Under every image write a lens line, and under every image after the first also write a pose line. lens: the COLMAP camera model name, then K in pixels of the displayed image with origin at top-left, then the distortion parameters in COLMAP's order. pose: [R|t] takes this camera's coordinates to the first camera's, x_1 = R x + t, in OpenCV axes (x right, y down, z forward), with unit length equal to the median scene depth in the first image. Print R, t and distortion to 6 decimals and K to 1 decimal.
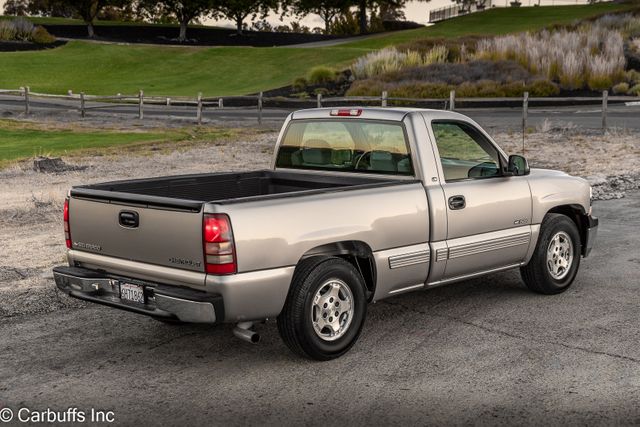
lens RADIAL K [[1117.4, 0, 320.0], [0, 1117.4, 213.5], [0, 0, 1]] dist [-0.008705, 0.093218]
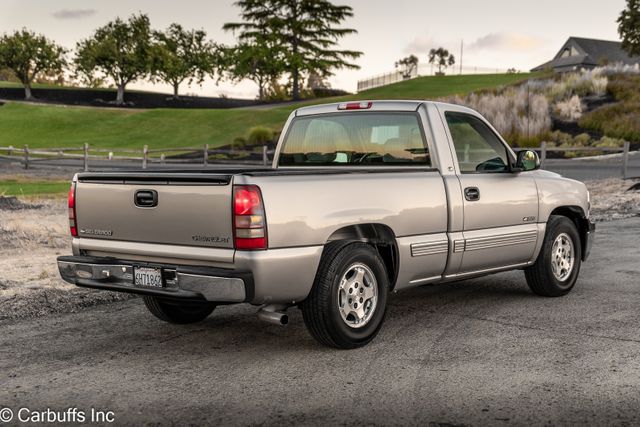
lens RADIAL K [[1077.3, 0, 330.3], [0, 1077.3, 215.0], [0, 0, 1]] dist [0.007954, 0.019960]
pose [[0.996546, 0.000798, 0.083040, -0.069927], [0.004579, 0.997904, -0.064546, 0.060386], [-0.082917, 0.064703, 0.994454, 0.060935]]
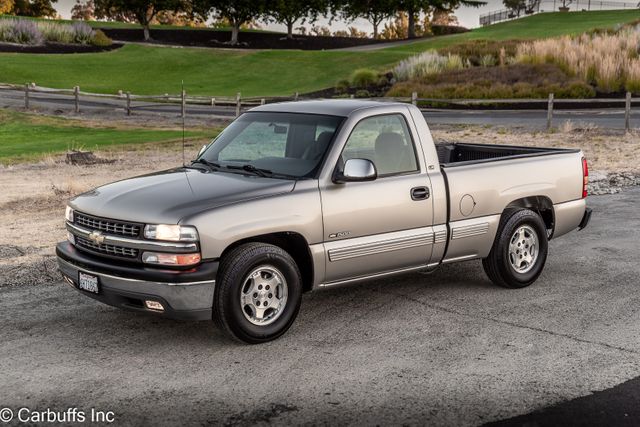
lens RADIAL K [[1099.2, 0, 305.5], [0, 1099.2, 212.3], [0, 0, 1]] dist [-0.000224, 0.047782]
pose [[0.997378, 0.013567, -0.071079, 0.092480], [-0.013806, 0.999901, -0.002871, 0.016687], [0.071033, 0.003845, 0.997467, -0.054367]]
